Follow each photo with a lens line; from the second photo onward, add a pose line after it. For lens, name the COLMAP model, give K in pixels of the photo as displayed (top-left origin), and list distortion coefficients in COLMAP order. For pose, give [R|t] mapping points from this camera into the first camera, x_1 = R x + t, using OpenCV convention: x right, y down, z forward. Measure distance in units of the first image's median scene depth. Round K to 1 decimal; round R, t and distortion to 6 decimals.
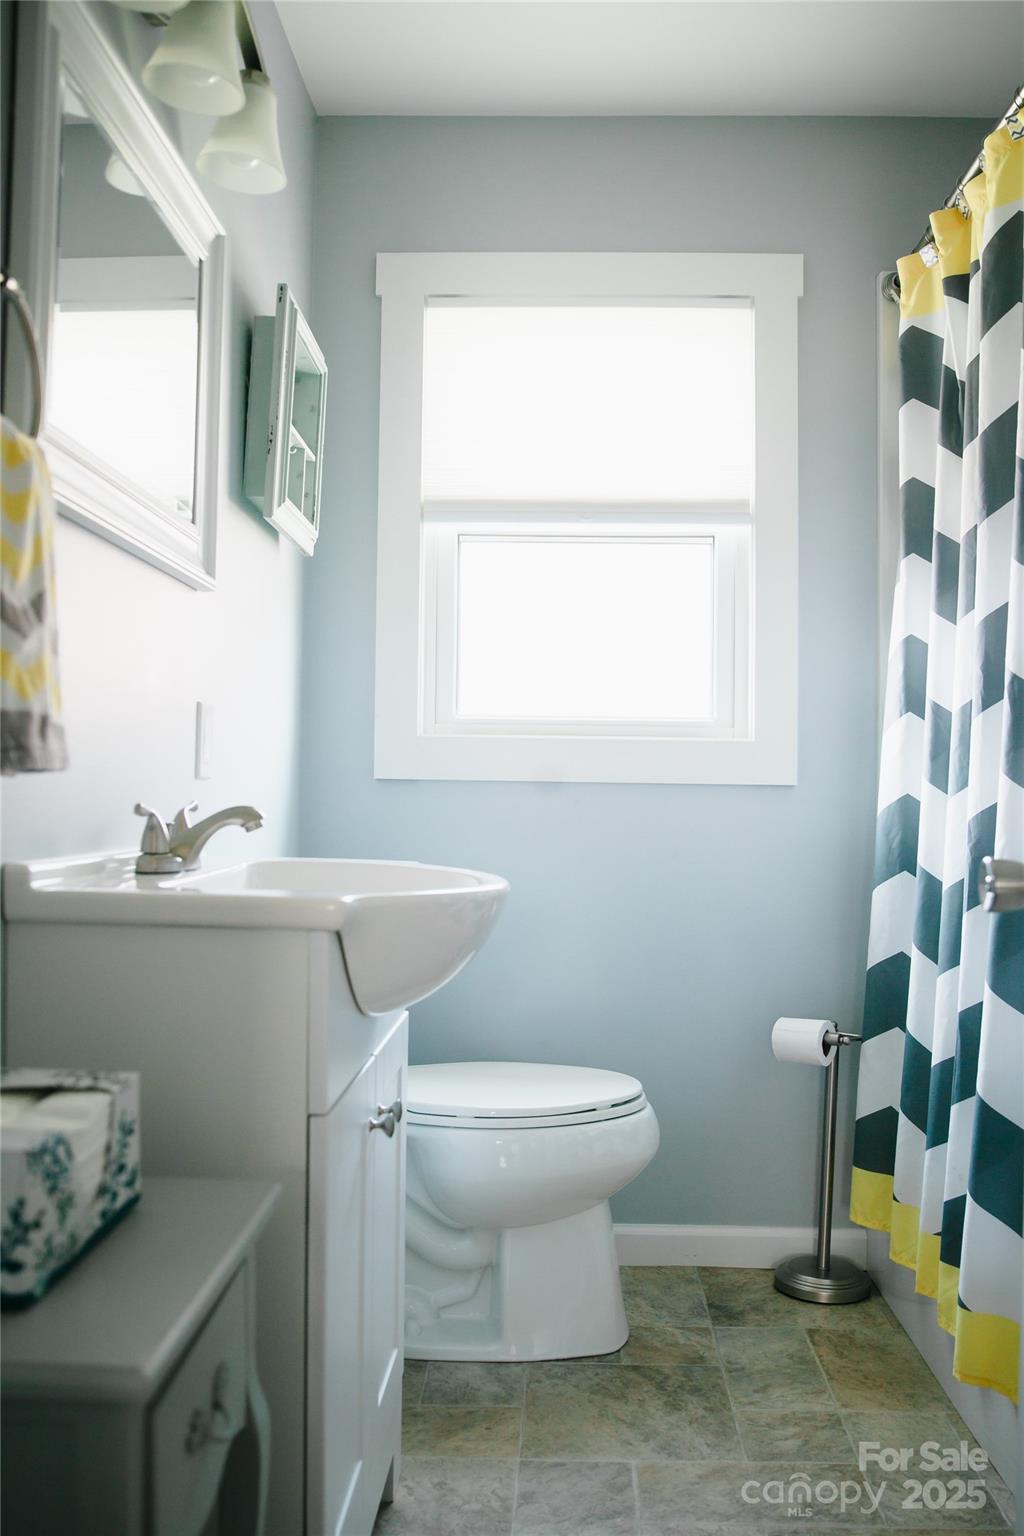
lens RADIAL K [[1357.5, 0, 512.1], [0, 1357.5, 774.7], [0, 0, 1]] dist [-0.096347, 0.064668]
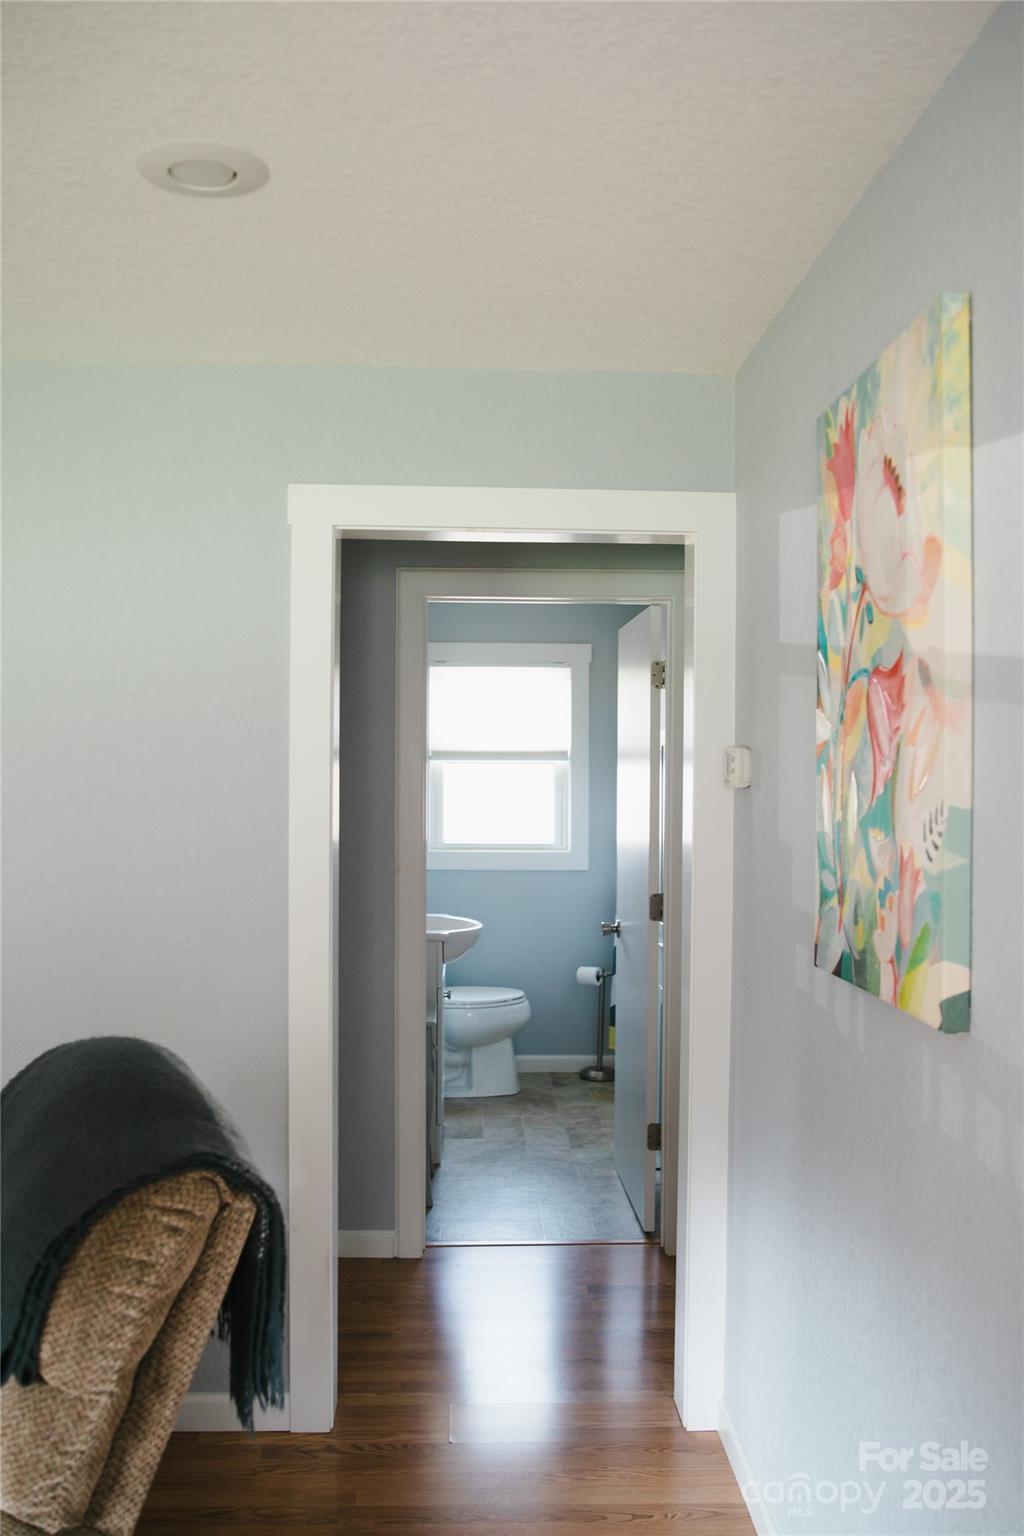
lens RADIAL K [[1357.5, 0, 513.6], [0, 1357.5, 770.0], [0, 0, 1]] dist [-0.096347, 0.064668]
pose [[0.996728, -0.009725, 0.080236, -0.166886], [0.008391, 0.999821, 0.016947, -0.313677], [-0.080386, -0.016218, 0.996632, -2.049805]]
